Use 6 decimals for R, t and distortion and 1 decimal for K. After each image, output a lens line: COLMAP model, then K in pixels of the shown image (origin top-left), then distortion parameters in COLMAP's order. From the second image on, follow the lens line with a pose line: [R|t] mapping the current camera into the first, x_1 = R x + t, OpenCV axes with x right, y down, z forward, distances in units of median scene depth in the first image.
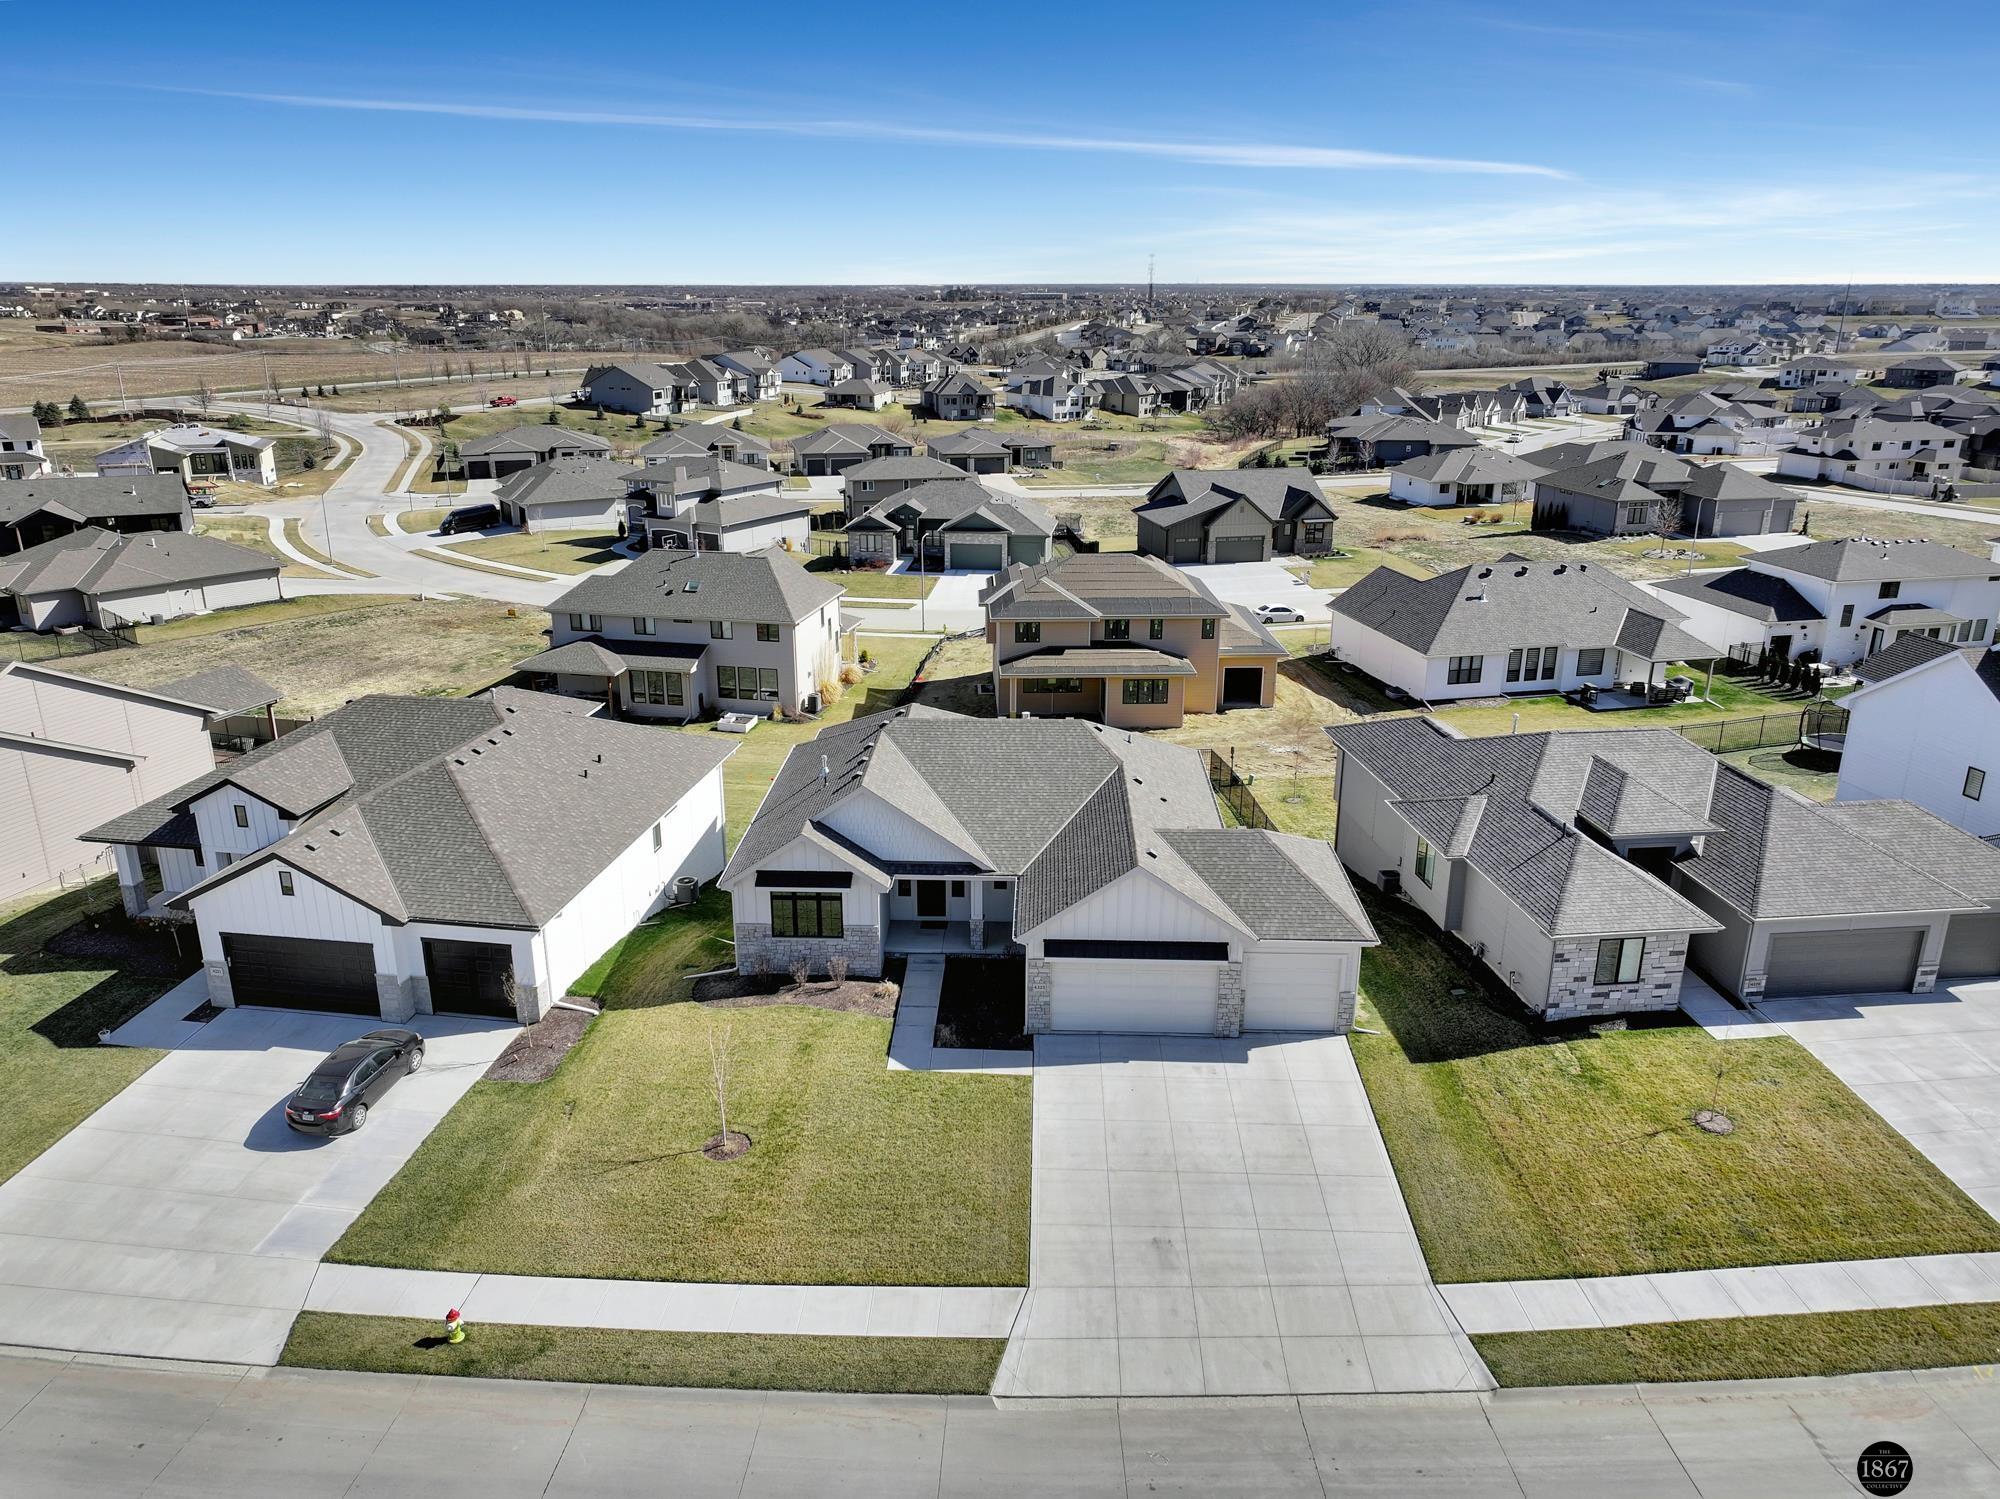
lens RADIAL K [[1406.8, 0, 990.9], [0, 1406.8, 744.4], [0, 0, 1]] dist [0.002534, 0.006909]
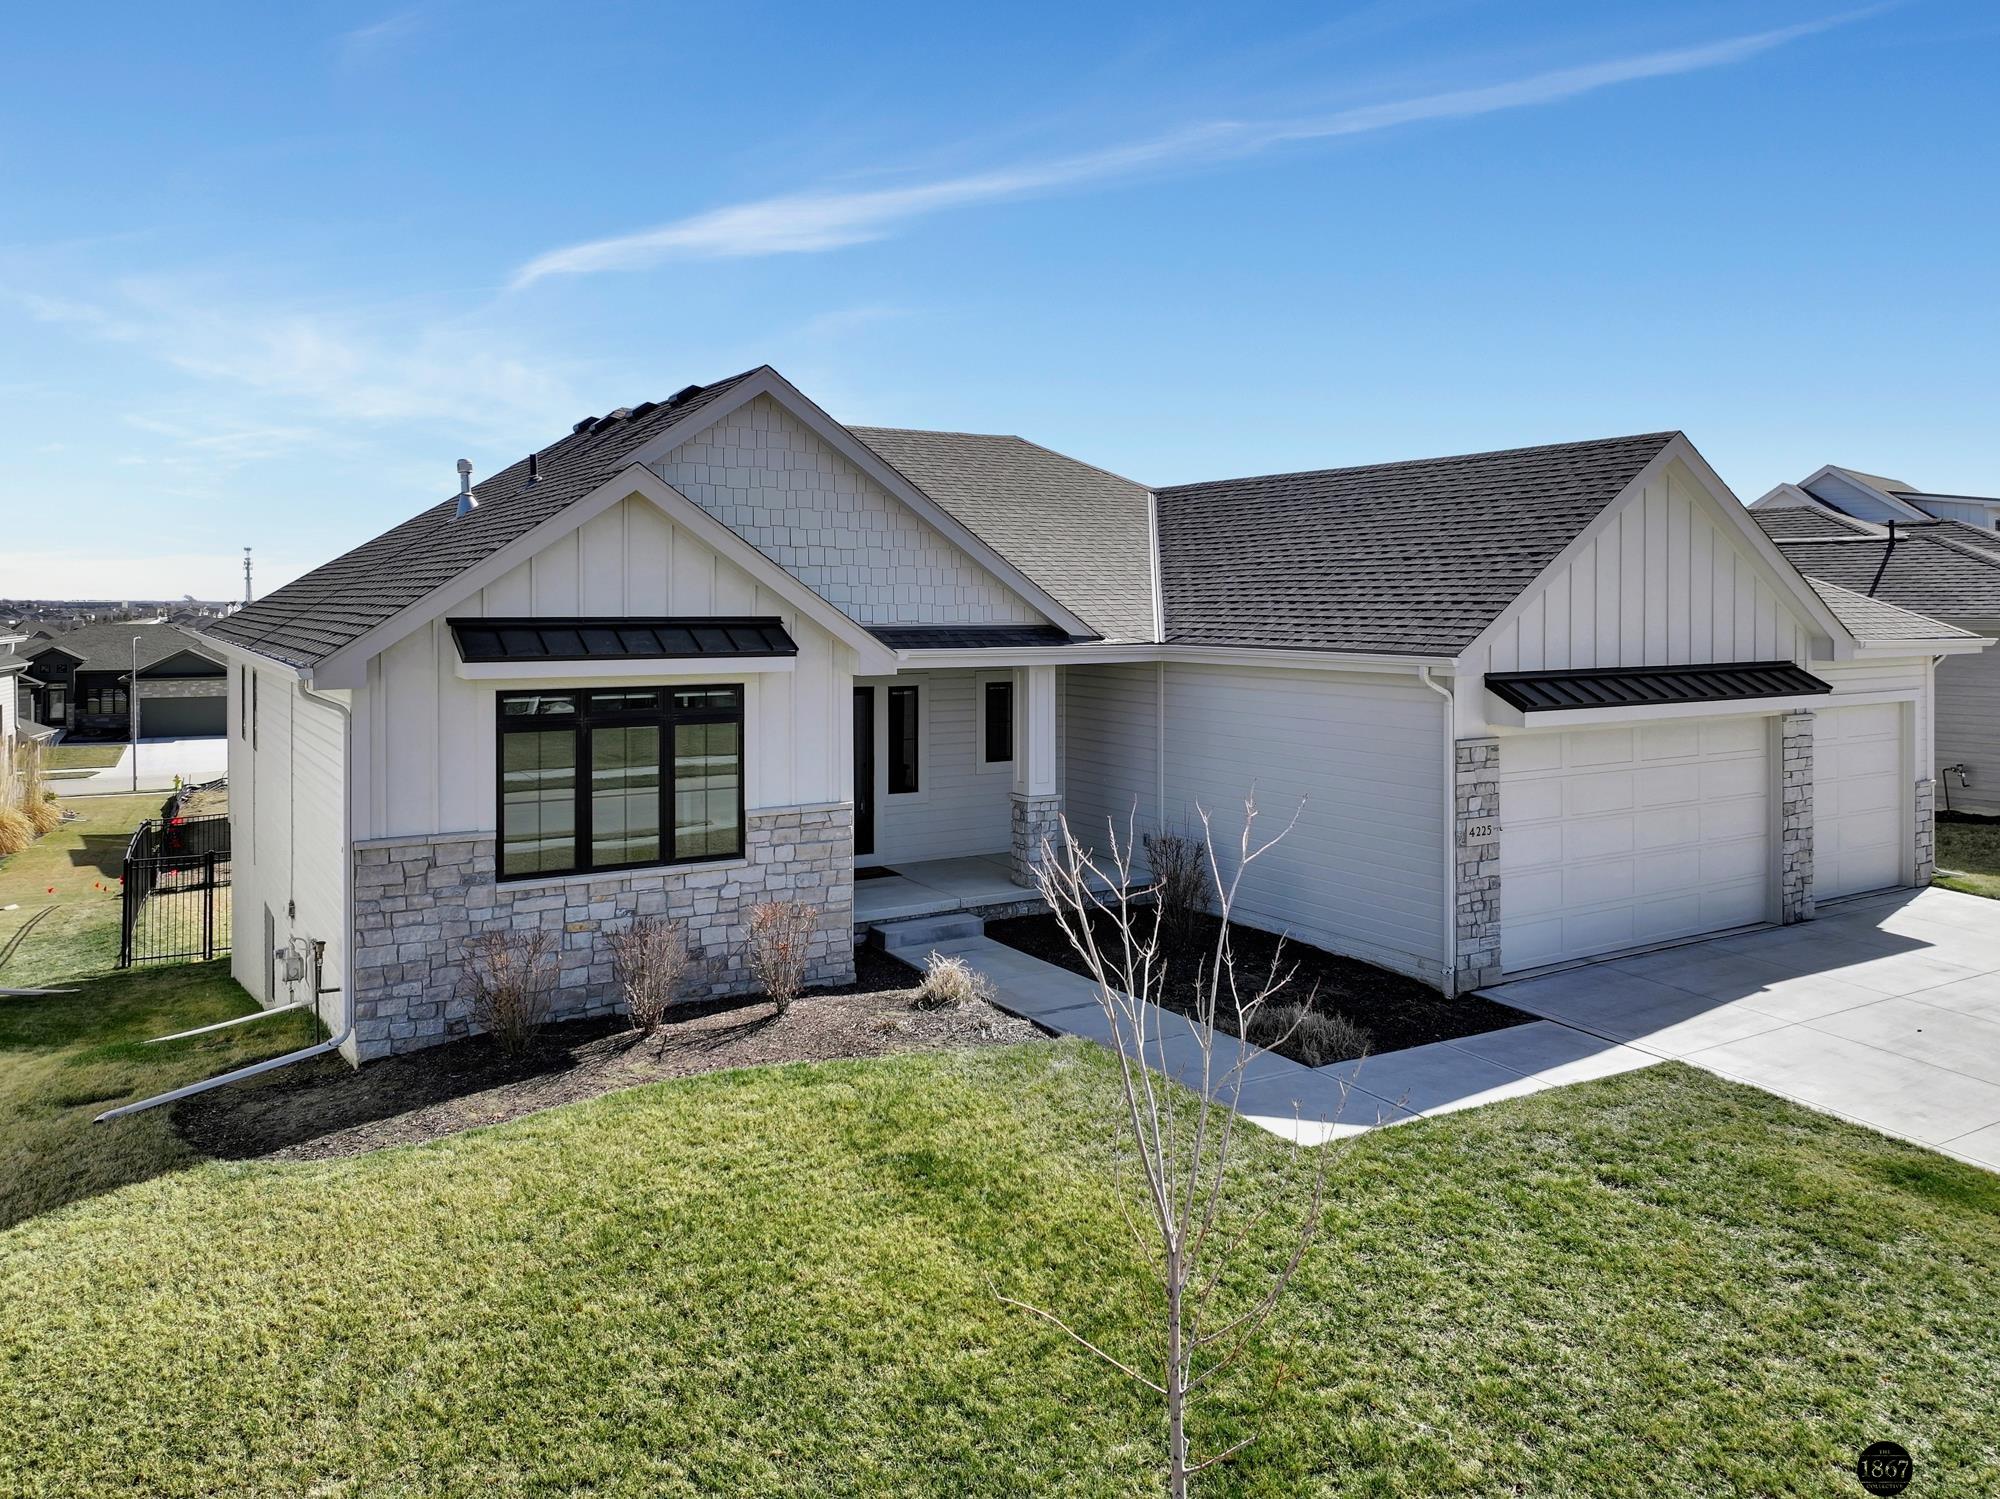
lens RADIAL K [[1406.8, 0, 990.9], [0, 1406.8, 744.4], [0, 0, 1]] dist [0.002534, 0.006909]
pose [[0.799353, -0.025339, 0.600327, -0.237408], [0.192729, 0.957132, -0.216225, 0.187945], [-0.569114, 0.288540, 0.769970, 0.747288]]
